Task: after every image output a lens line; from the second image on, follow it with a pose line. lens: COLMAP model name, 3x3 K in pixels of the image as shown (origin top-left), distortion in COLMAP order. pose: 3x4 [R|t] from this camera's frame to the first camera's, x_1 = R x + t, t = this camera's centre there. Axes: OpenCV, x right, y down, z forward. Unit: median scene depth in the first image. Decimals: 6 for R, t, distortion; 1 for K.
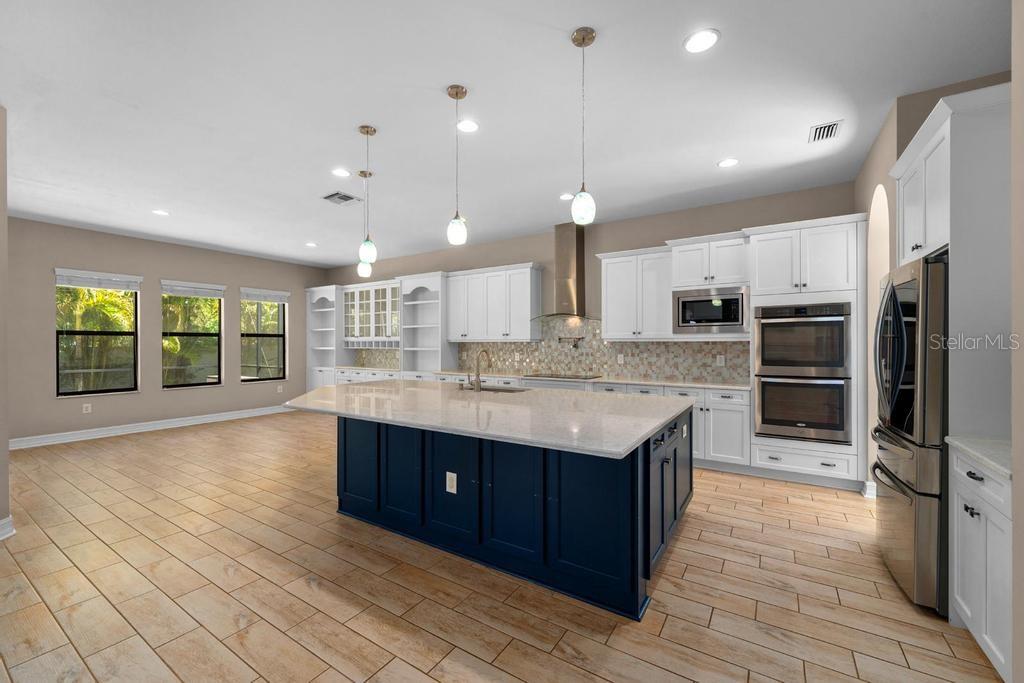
lens RADIAL K [[411.6, 0, 514.0], [0, 411.6, 343.6], [0, 0, 1]] dist [-0.003600, -0.001063]
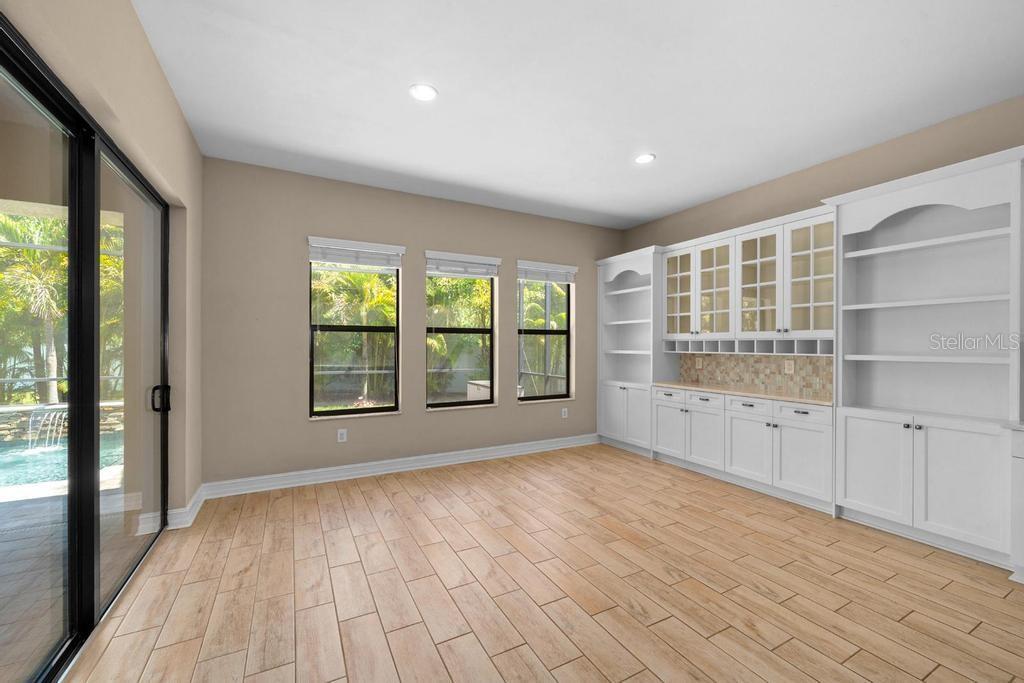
lens RADIAL K [[411.6, 0, 513.6], [0, 411.6, 344.1], [0, 0, 1]] dist [-0.003600, -0.001063]
pose [[0.875478, 0.004291, -0.483239, -0.328219], [-0.003550, 0.999991, 0.002449, -0.001439], [0.483245, -0.000429, 0.875485, 0.386418]]
